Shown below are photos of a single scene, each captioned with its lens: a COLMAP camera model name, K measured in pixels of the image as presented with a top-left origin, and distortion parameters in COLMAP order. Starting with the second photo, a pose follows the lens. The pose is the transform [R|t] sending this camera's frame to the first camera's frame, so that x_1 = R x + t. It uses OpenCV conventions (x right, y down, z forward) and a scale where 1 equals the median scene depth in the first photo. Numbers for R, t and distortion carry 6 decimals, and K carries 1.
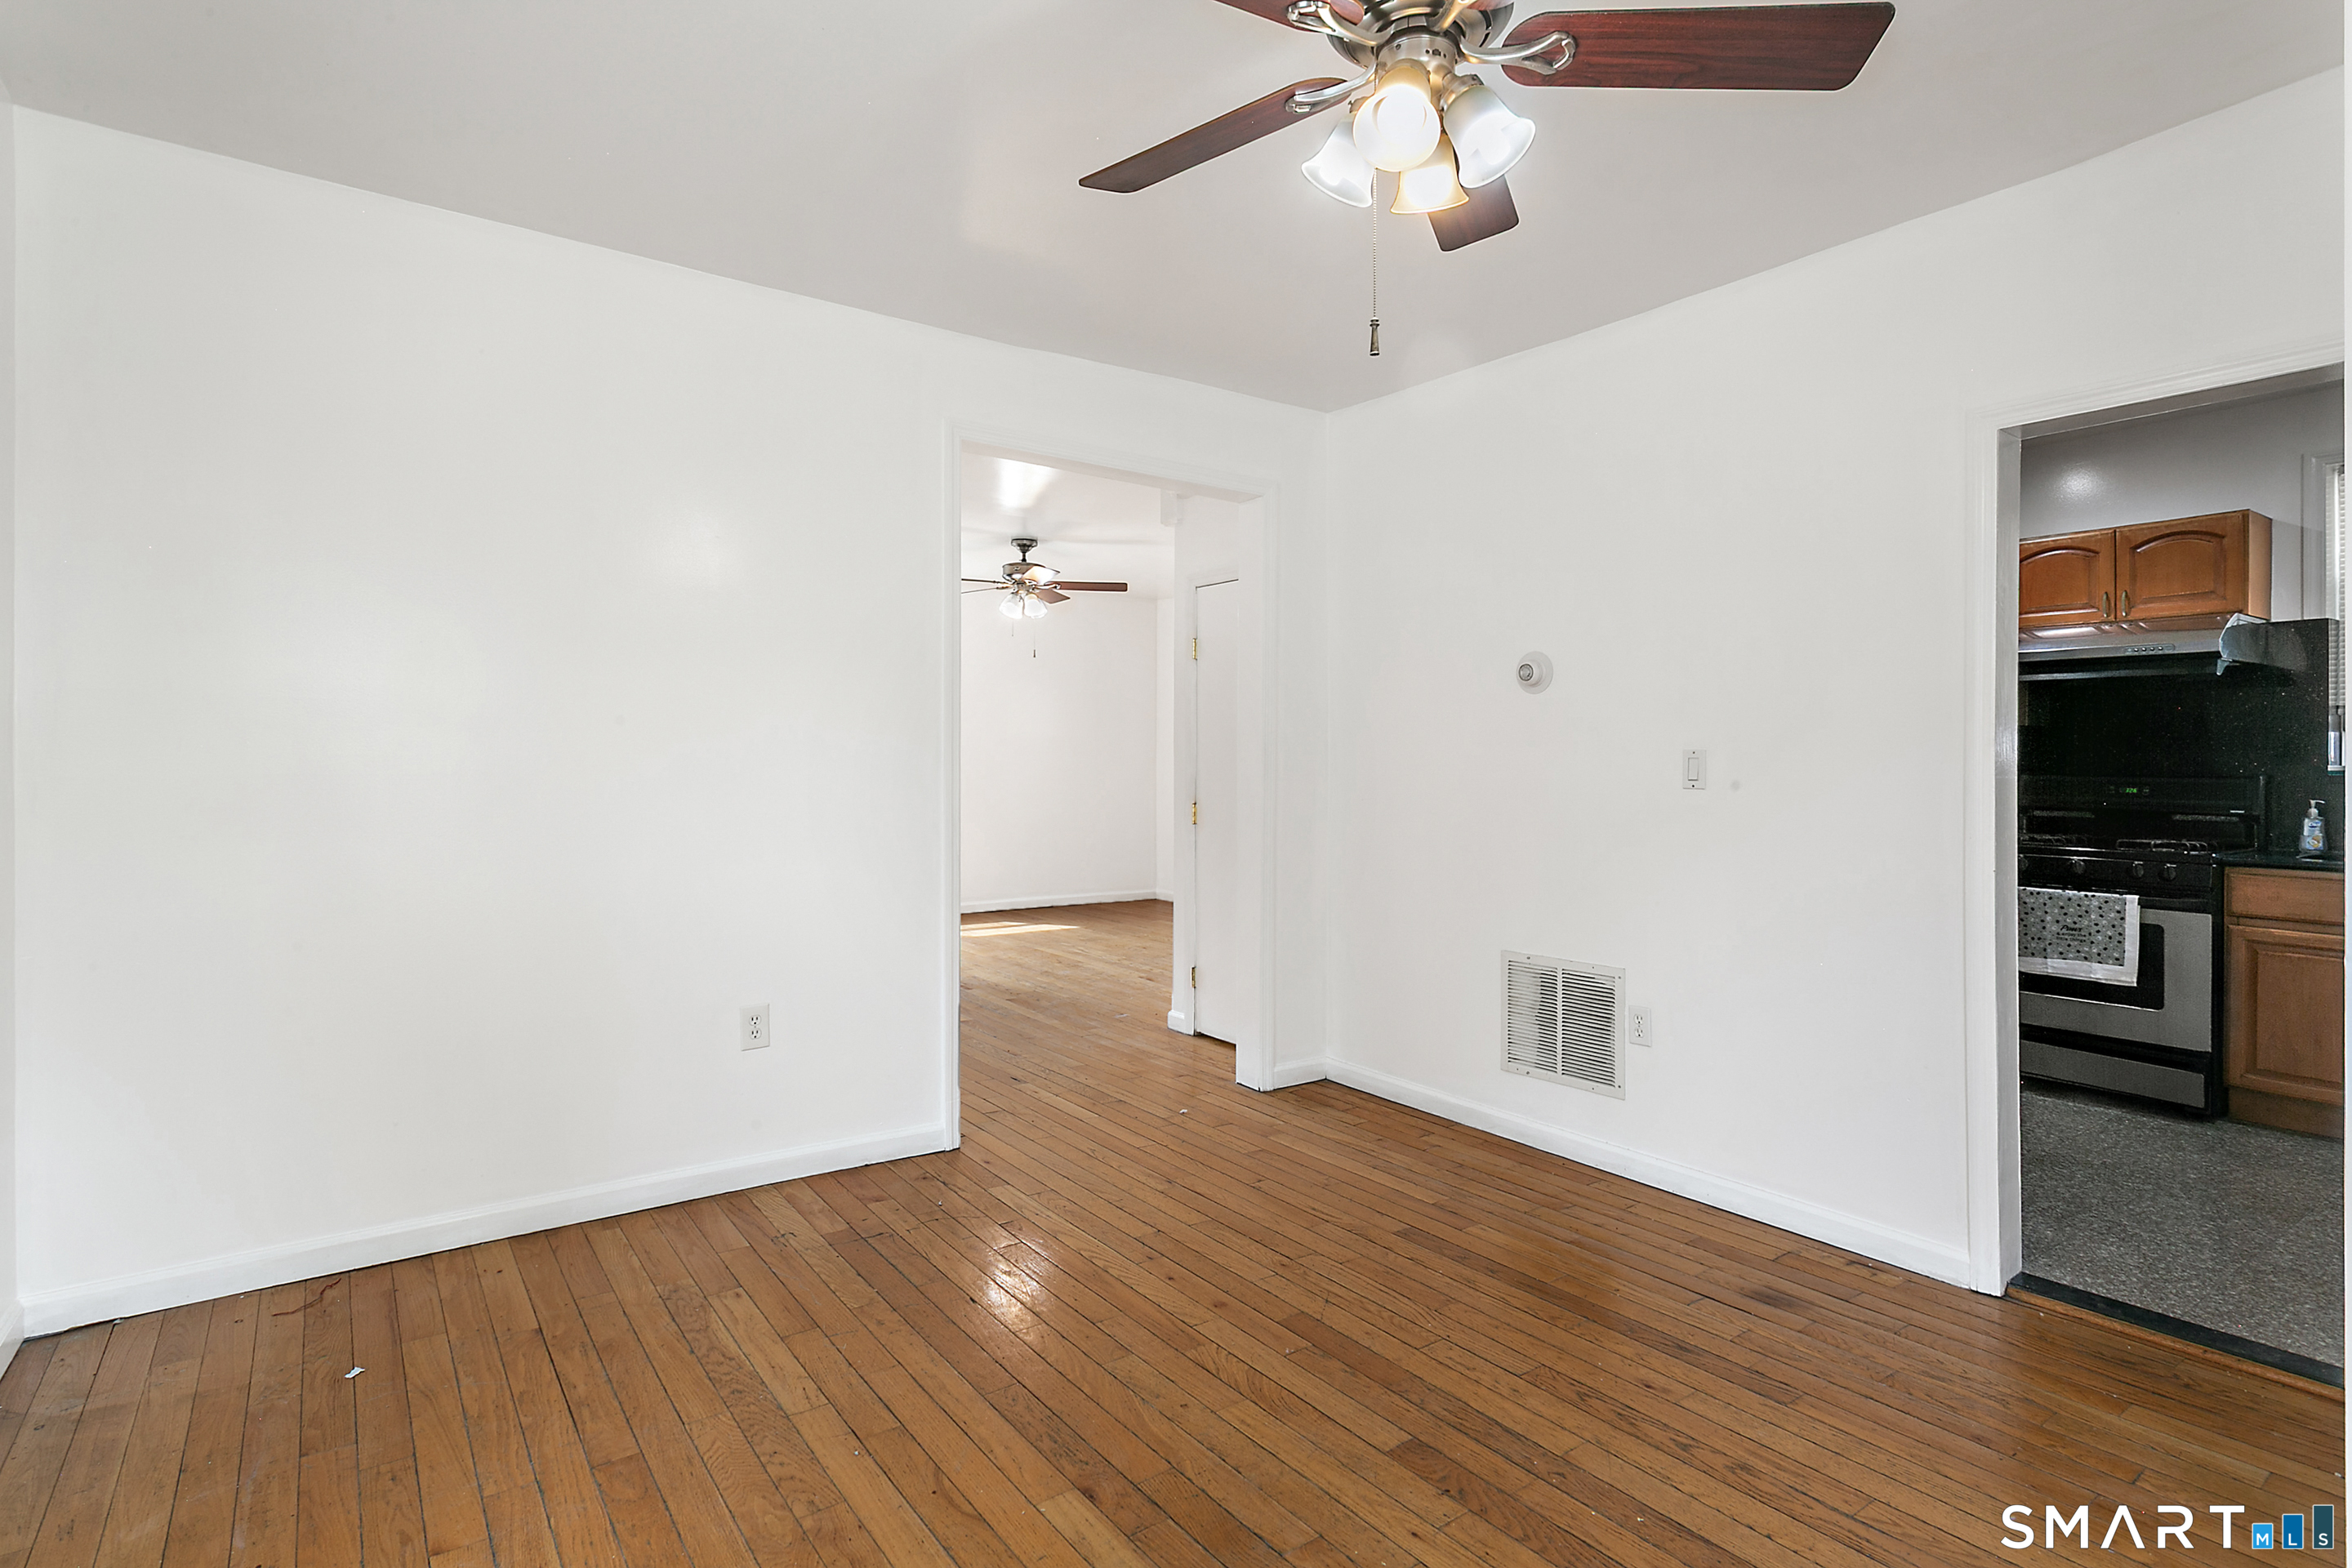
lens RADIAL K [[1178.1, 0, 1170.8], [0, 1178.1, 766.2], [0, 0, 1]] dist [-0.009935, 0.007202]
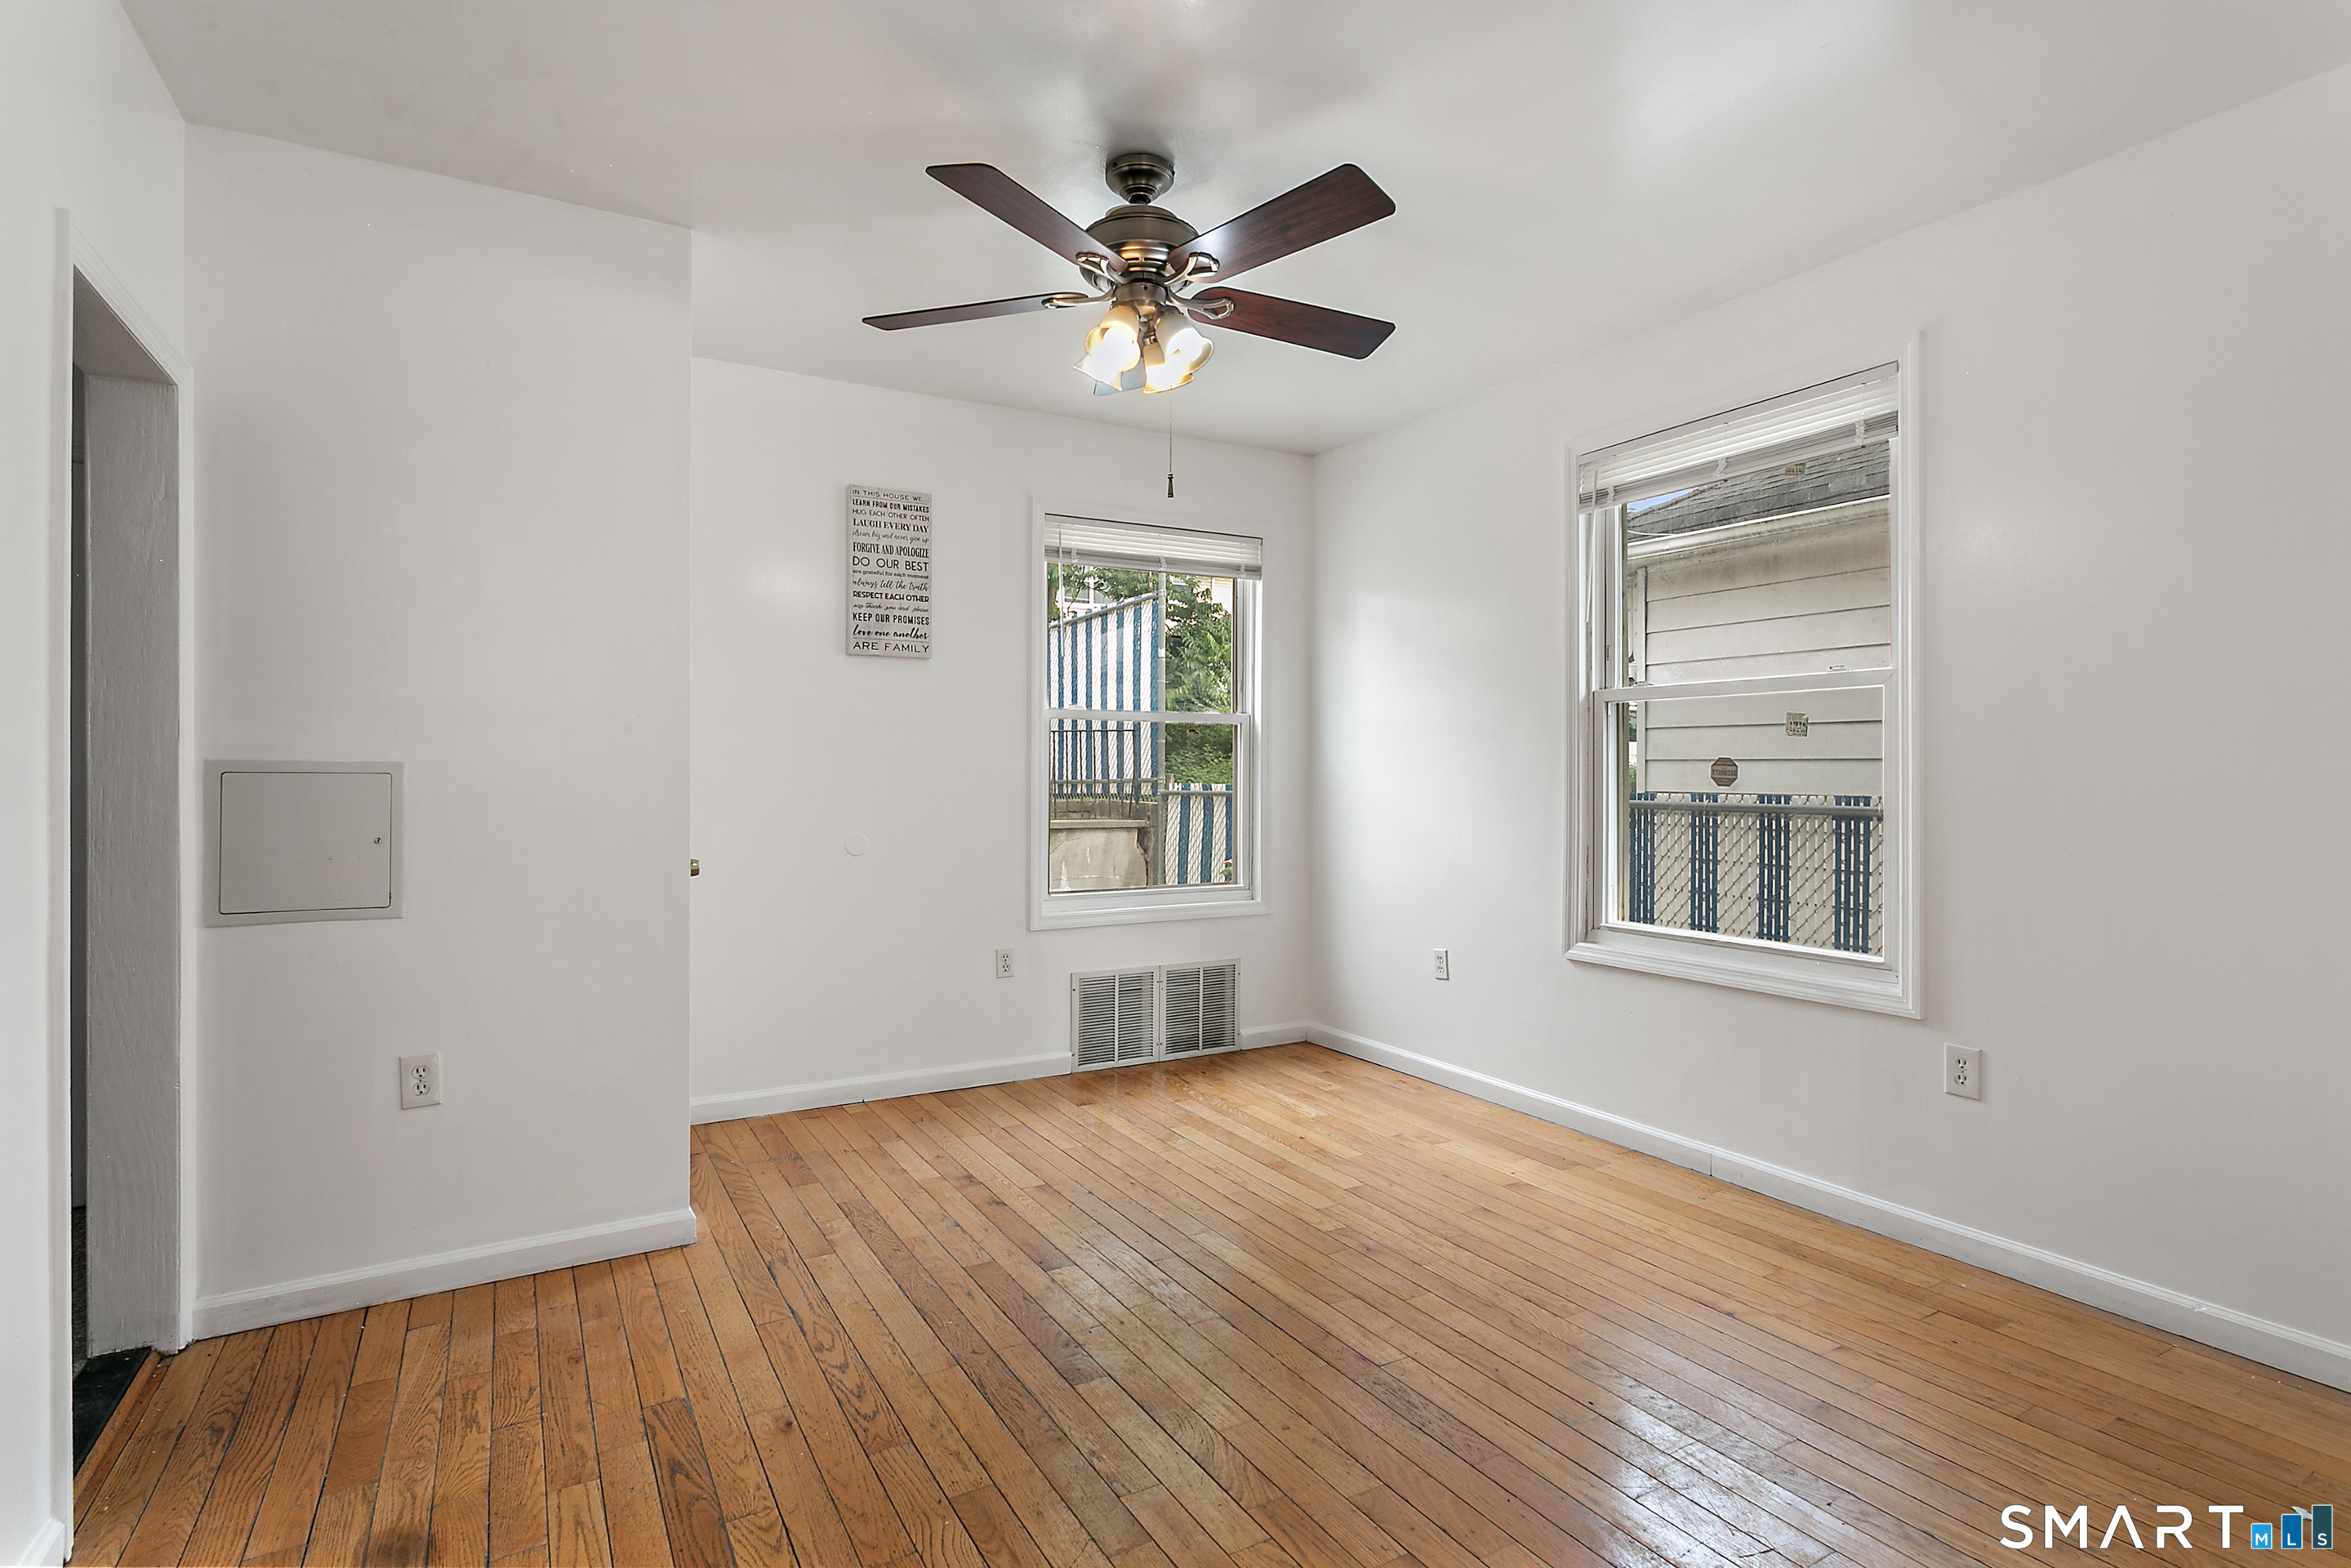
lens RADIAL K [[1177.6, 0, 1170.3], [0, 1177.6, 766.2], [0, 0, 1]] dist [-0.009935, 0.007202]
pose [[-0.994077, -0.005747, 0.108526, 0.004233], [-0.005343, 0.999978, 0.004013, -0.004631], [-0.108547, 0.003409, -0.994085, 2.098439]]
